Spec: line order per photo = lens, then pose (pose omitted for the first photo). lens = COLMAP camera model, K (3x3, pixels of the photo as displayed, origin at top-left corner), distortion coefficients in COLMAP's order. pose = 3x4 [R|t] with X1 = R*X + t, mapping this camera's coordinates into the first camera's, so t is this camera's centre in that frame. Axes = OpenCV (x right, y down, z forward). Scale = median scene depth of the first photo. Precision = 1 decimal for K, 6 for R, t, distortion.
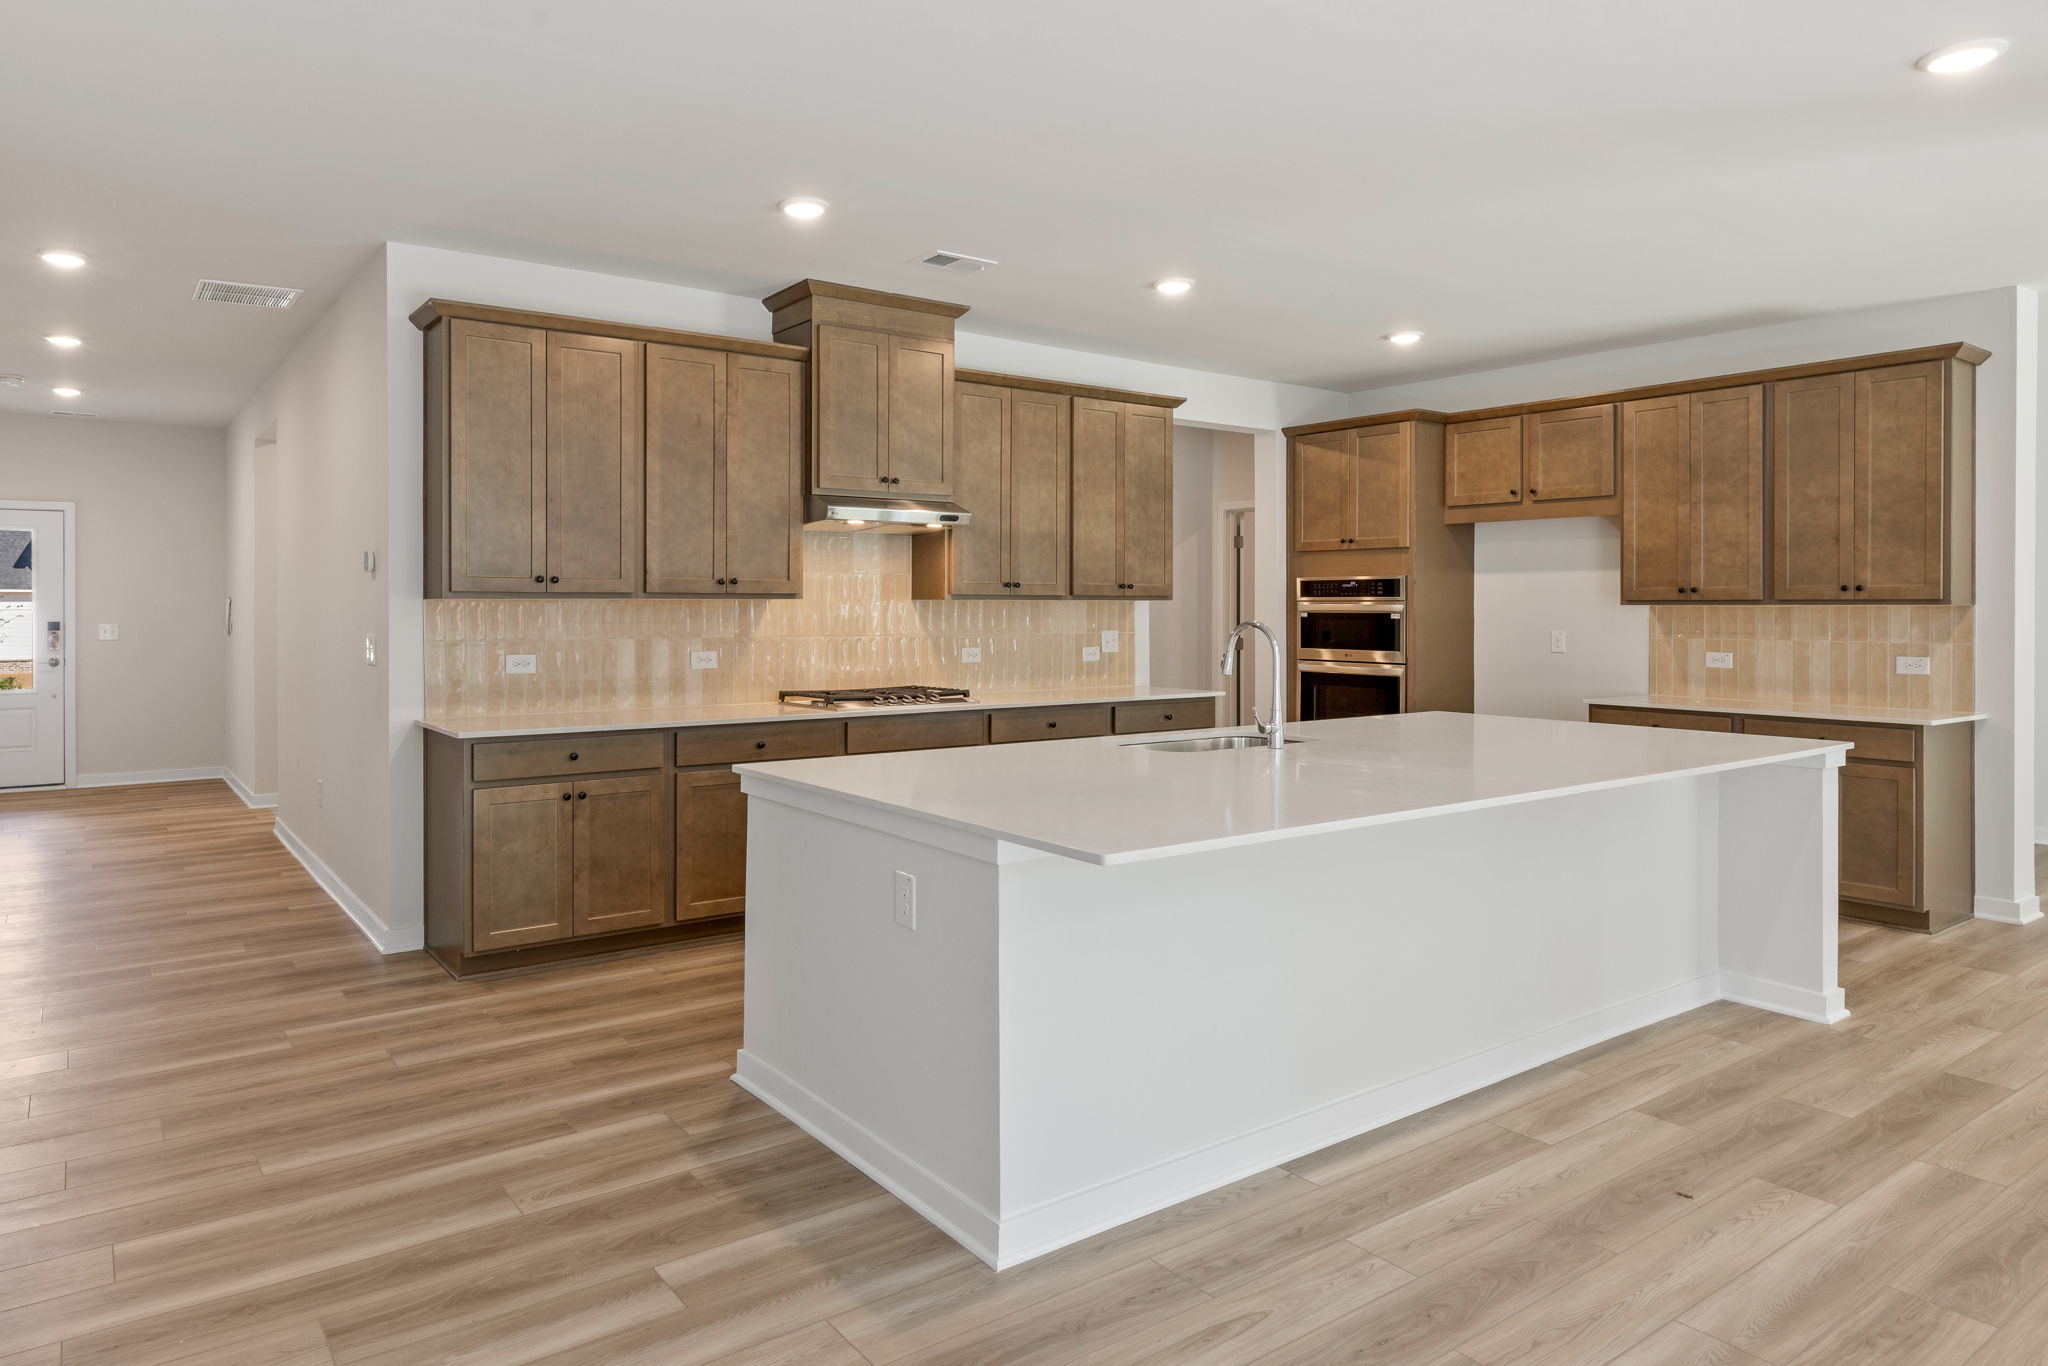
lens RADIAL K [[1254.9, 0, 945.7], [0, 1254.9, 611.0], [0, 0, 1]] dist [0.001858, -0.001201]
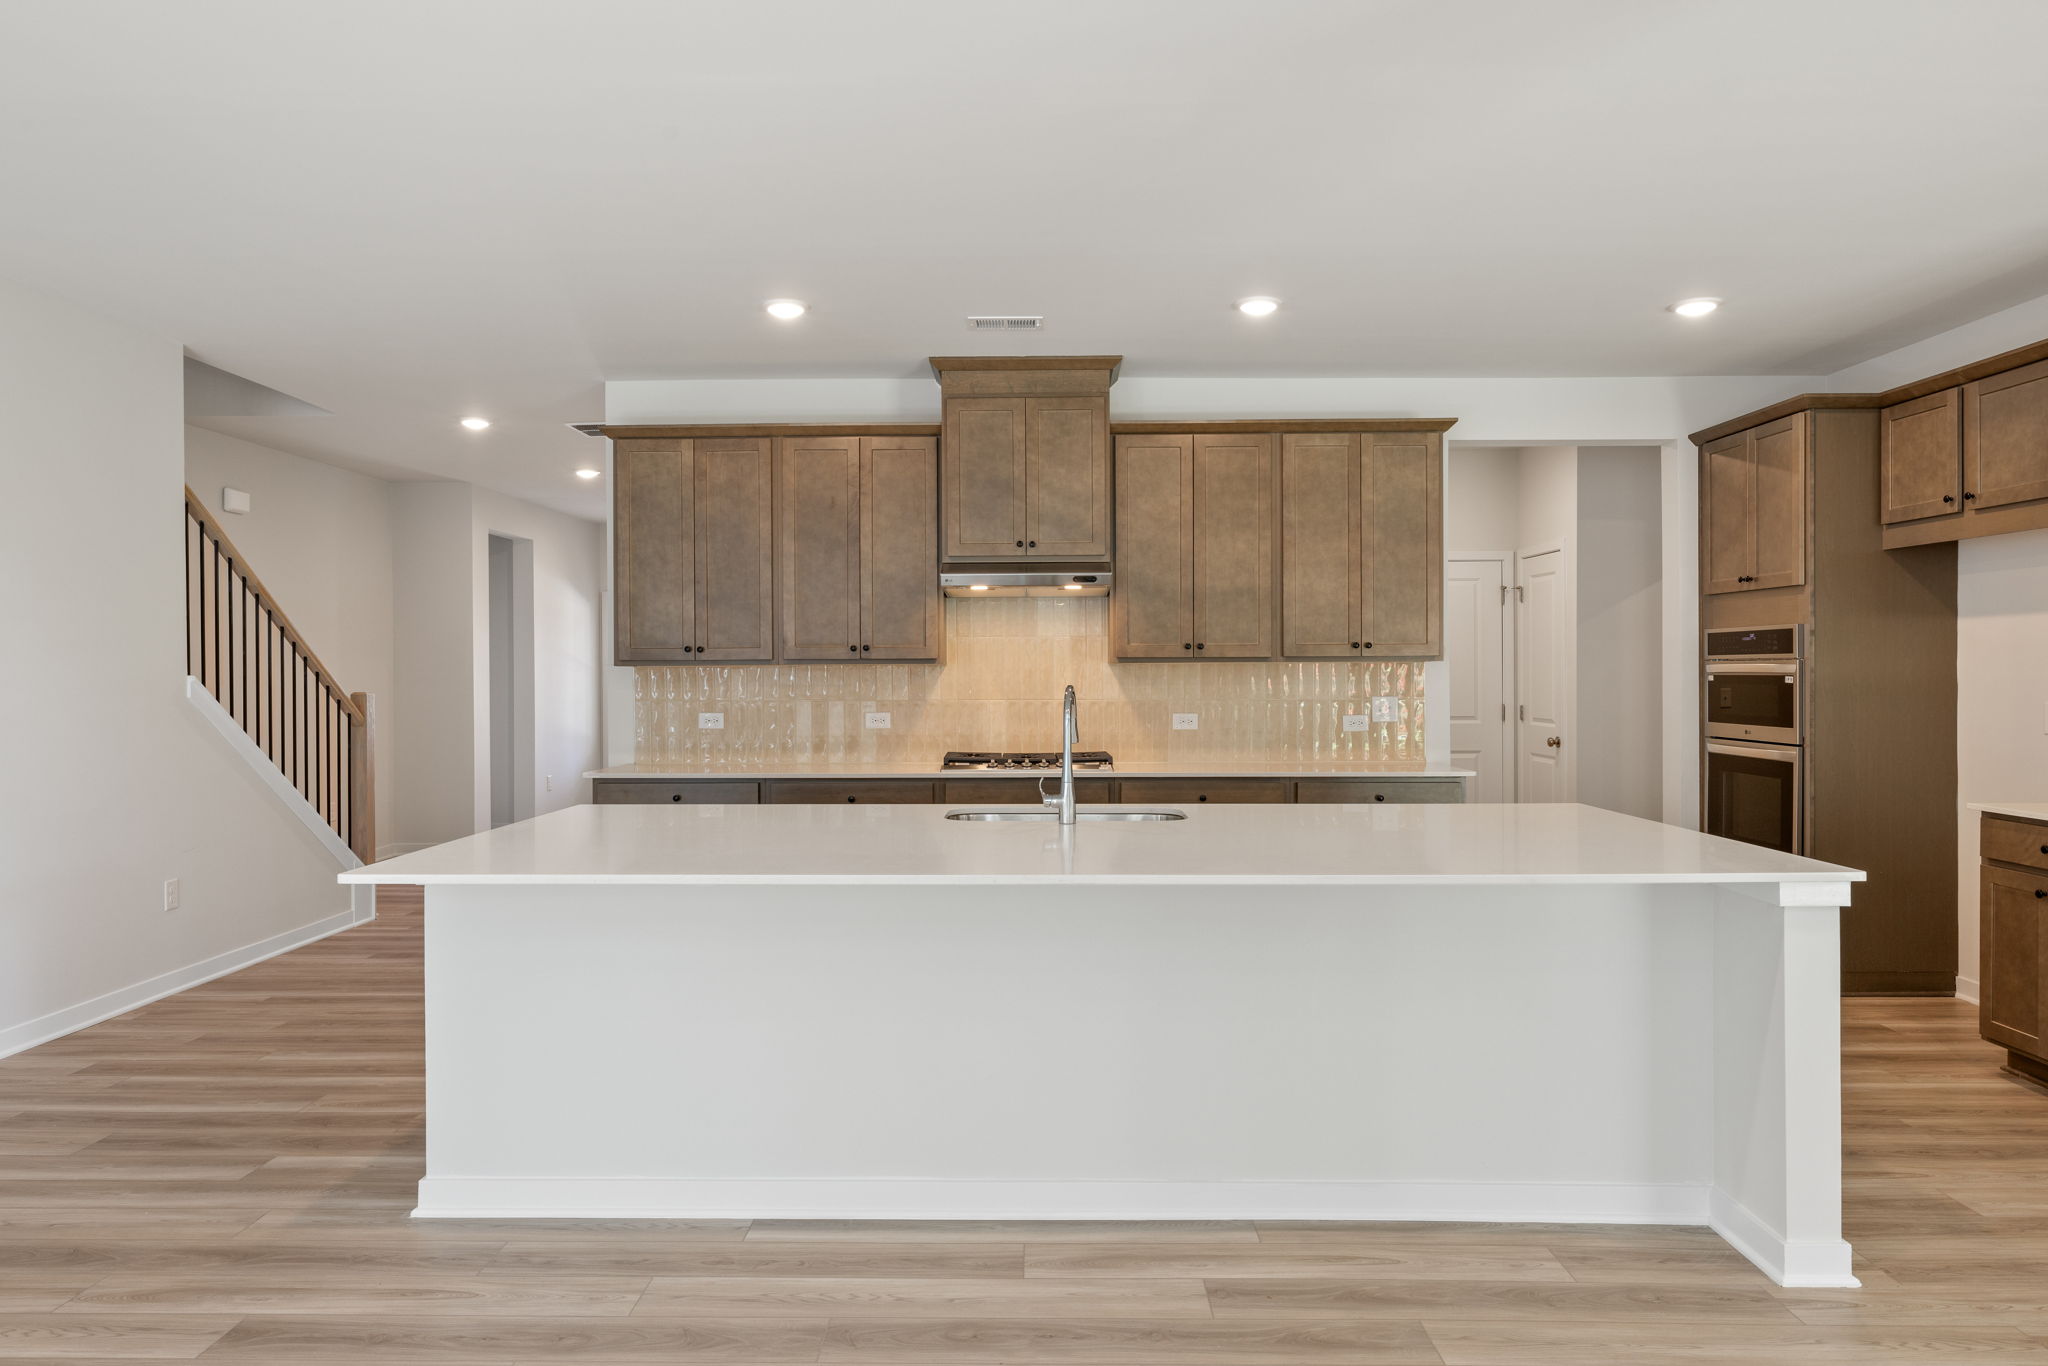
lens RADIAL K [[1343.9, 0, 1022.9], [0, 1343.9, 681.6], [0, 0, 1]] dist [-0.001831, -0.002765]
pose [[0.810996, -0.000580, -0.585052, 0.538237], [0.003007, 0.999990, 0.003177, 0.001629], [0.585044, -0.004336, 0.810990, 0.122666]]
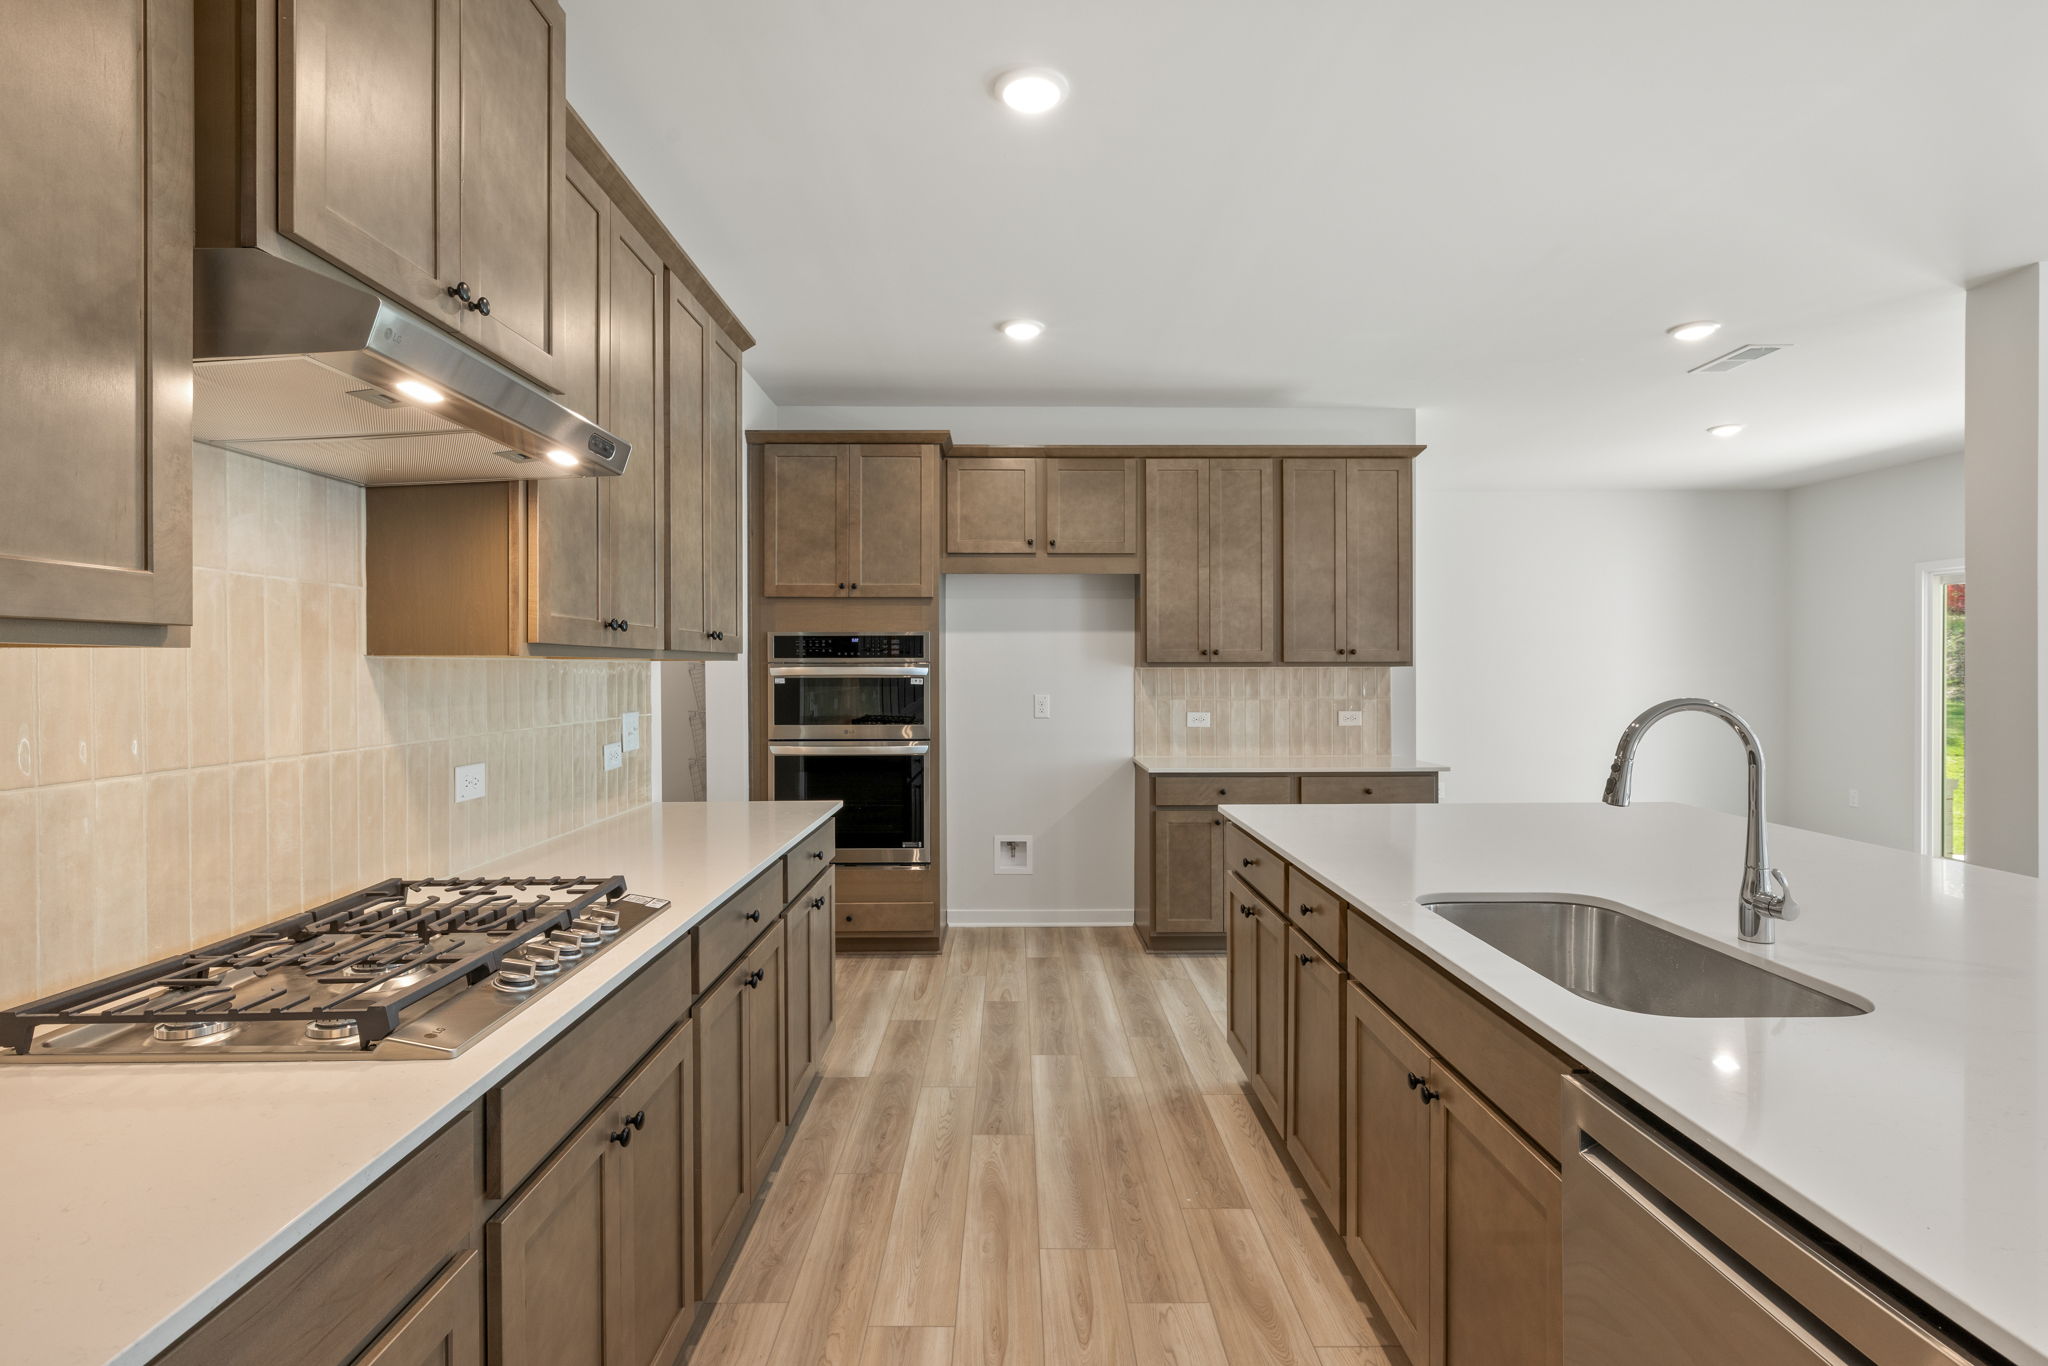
lens RADIAL K [[1016.7, 0, 1030.4], [0, 1016.7, 679.3], [0, 0, 1]] dist [0.001310, -0.001787]
pose [[0.562473, -0.010929, 0.826743, -0.173439], [0.006131, 0.999940, 0.009047, -0.003405], [-0.826793, -0.000020, 0.562507, 0.673149]]
